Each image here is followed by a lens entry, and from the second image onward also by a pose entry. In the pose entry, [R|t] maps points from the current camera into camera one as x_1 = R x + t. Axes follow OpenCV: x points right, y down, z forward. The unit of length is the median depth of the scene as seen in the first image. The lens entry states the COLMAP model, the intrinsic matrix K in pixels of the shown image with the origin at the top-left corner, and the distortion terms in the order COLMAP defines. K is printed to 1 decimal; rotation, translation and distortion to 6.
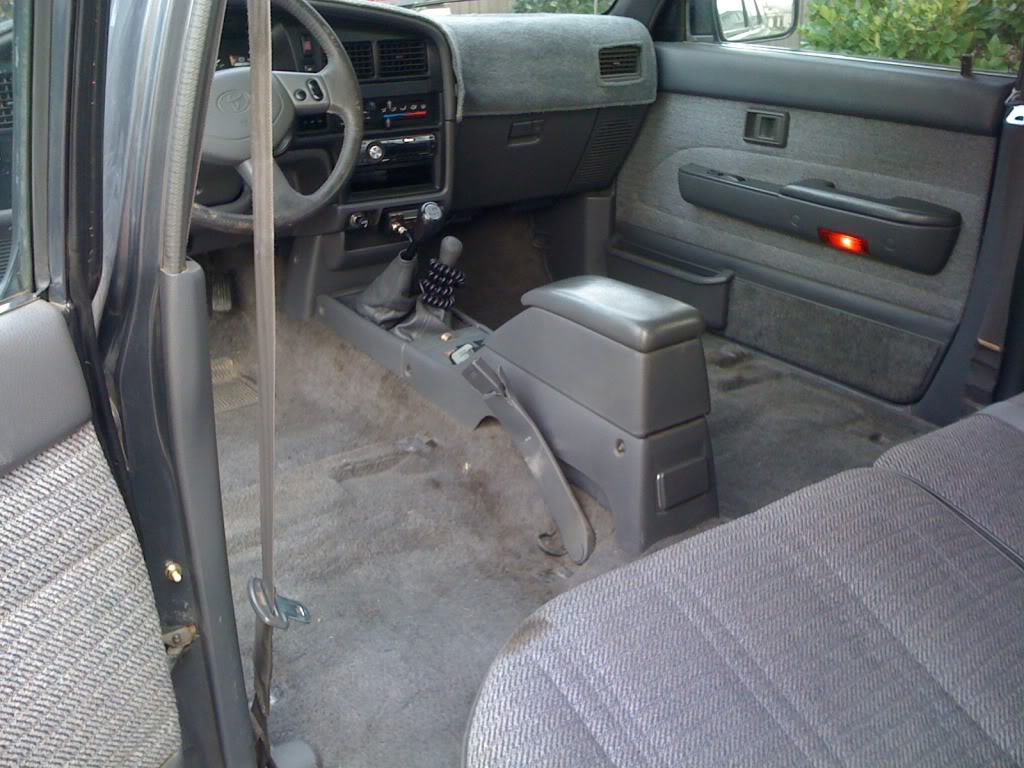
lens RADIAL K [[1074.3, 0, 512.0], [0, 1074.3, 384.0], [0, 0, 1]] dist [0.115705, -0.427552]
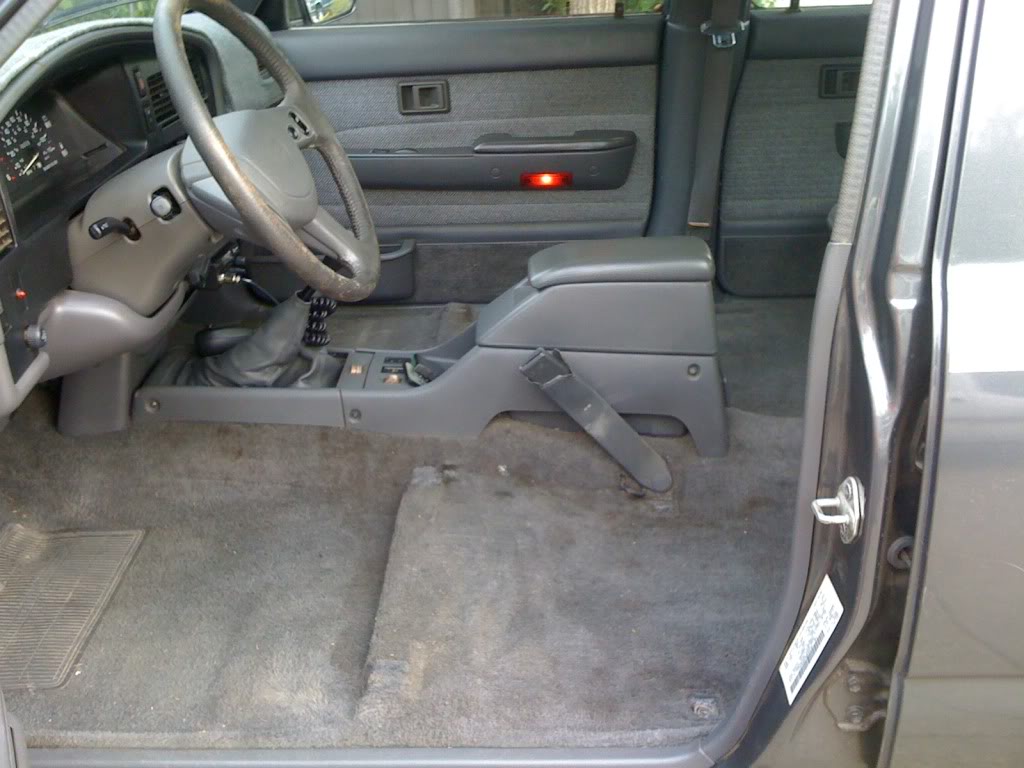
lens RADIAL K [[1074.3, 0, 512.0], [0, 1074.3, 384.0], [0, 0, 1]] dist [0.115705, -0.427552]
pose [[0.594951, -0.348441, 0.724308, -0.595362], [0.335254, 0.926594, 0.170375, -0.131273], [-0.730505, 0.141462, 0.668095, 0.273556]]
